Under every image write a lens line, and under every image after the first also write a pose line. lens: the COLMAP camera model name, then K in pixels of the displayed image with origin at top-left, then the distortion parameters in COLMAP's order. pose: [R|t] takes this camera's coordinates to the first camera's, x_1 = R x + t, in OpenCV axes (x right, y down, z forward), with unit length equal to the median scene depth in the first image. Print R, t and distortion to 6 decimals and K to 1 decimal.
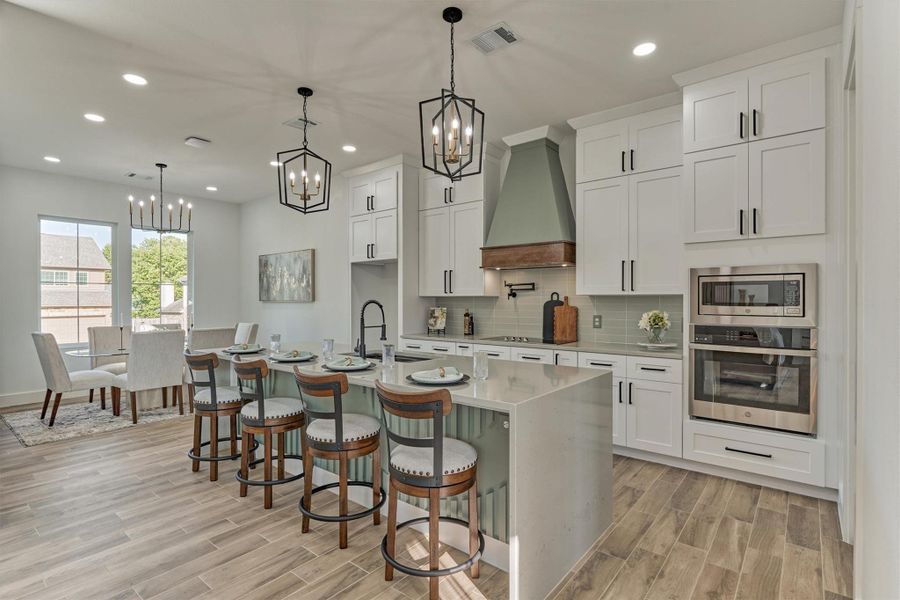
lens RADIAL K [[445.6, 0, 450.0], [0, 445.6, 300.0], [0, 0, 1]] dist [0.002342, 0.000436]
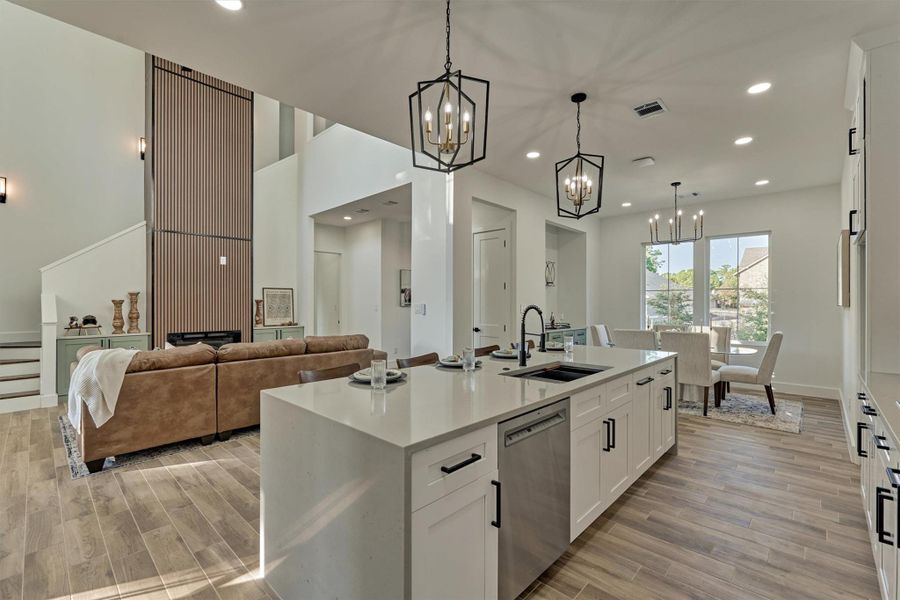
lens RADIAL K [[392.3, 0, 451.6], [0, 392.3, 301.3], [0, 0, 1]] dist [-0.004170, -0.000851]
pose [[-0.067203, -0.001316, -0.997738, 0.494711], [-0.002394, 0.999996, -0.001158, -0.005694], [0.997736, 0.002311, -0.067206, 0.666554]]
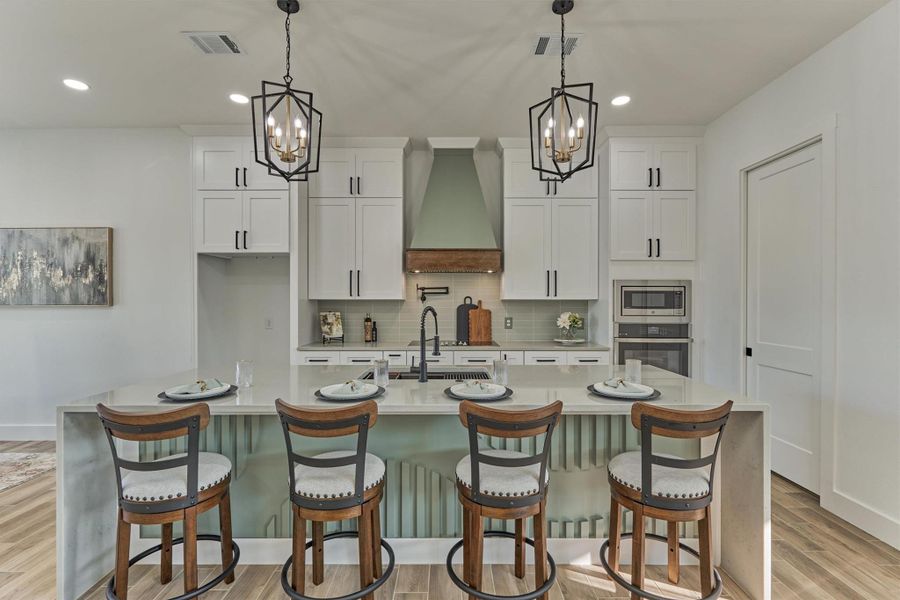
lens RADIAL K [[412.2, 0, 450.0], [0, 412.2, 300.0], [0, 0, 1]] dist [-0.000116, -0.000137]
pose [[0.774562, 0.001426, 0.632497, -0.459049], [-0.000986, 0.999999, -0.001047, -0.008517], [-0.632497, 0.000187, 0.774562, 0.299686]]
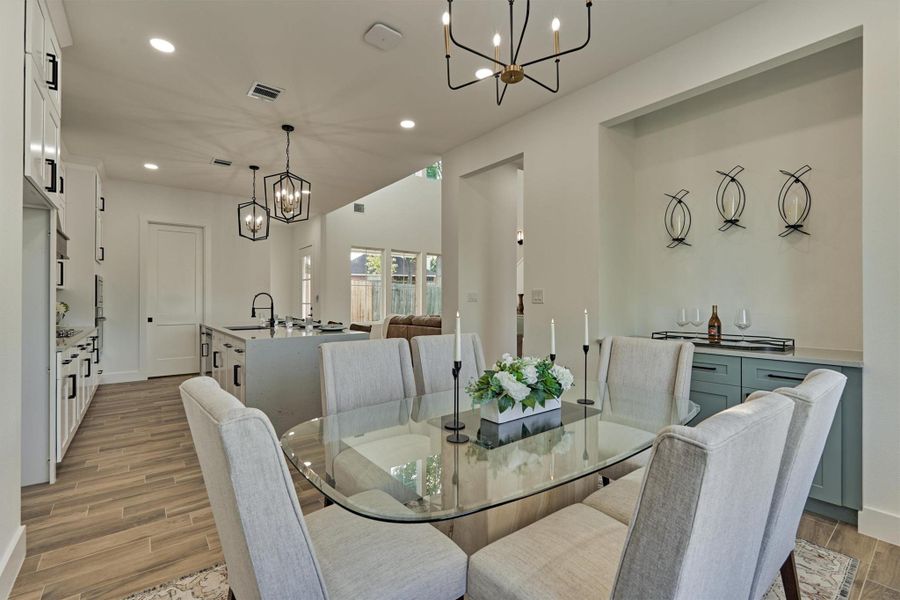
lens RADIAL K [[398.8, 0, 442.5], [0, 398.8, 300.2], [0, 0, 1]] dist [0.000967, 0.000006]
pose [[-0.974054, -0.002433, 0.226301, -0.879318], [-0.003375, 0.999987, -0.003780, 0.030867], [-0.226289, -0.004446, -0.974050, 1.736126]]
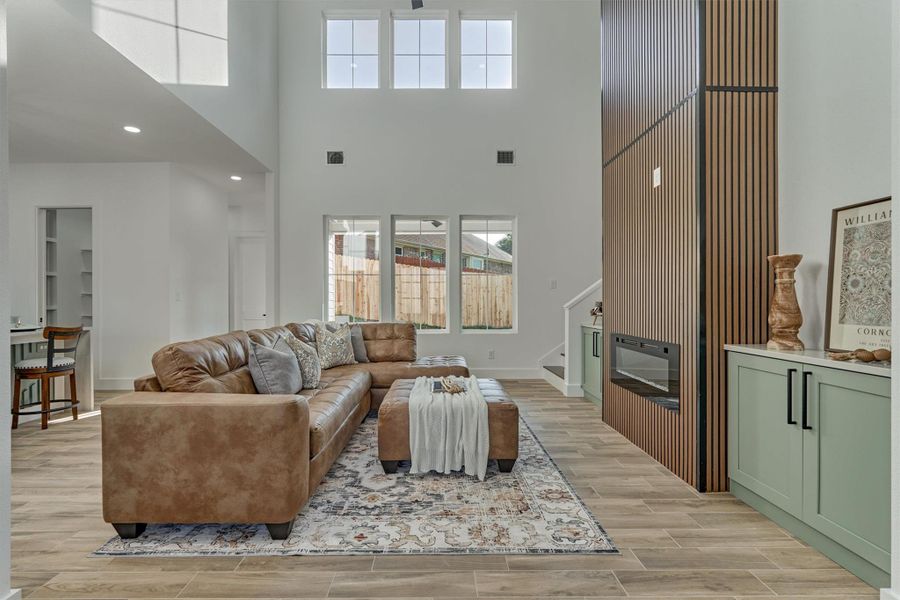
lens RADIAL K [[398.8, 0, 442.5], [0, 398.8, 300.2], [0, 0, 1]] dist [0.000967, 0.000006]
pose [[-0.640861, 0.005648, 0.767636, -1.267893], [0.008956, 0.999960, 0.000120, 0.038879], [-0.767605, 0.006952, -0.640886, 0.385650]]
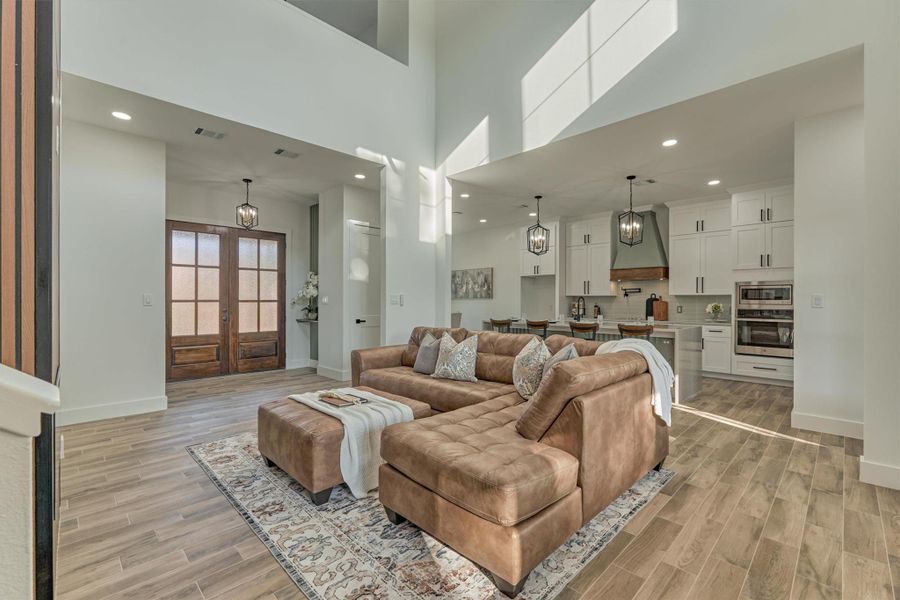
lens RADIAL K [[392.3, 0, 451.6], [0, 392.3, 301.3], [0, 0, 1]] dist [-0.004170, -0.000851]
pose [[0.994596, 0.006193, -0.103638, -0.460637], [-0.006324, 0.999980, -0.000927, 0.022743], [0.103630, 0.001577, 0.994615, -0.745508]]
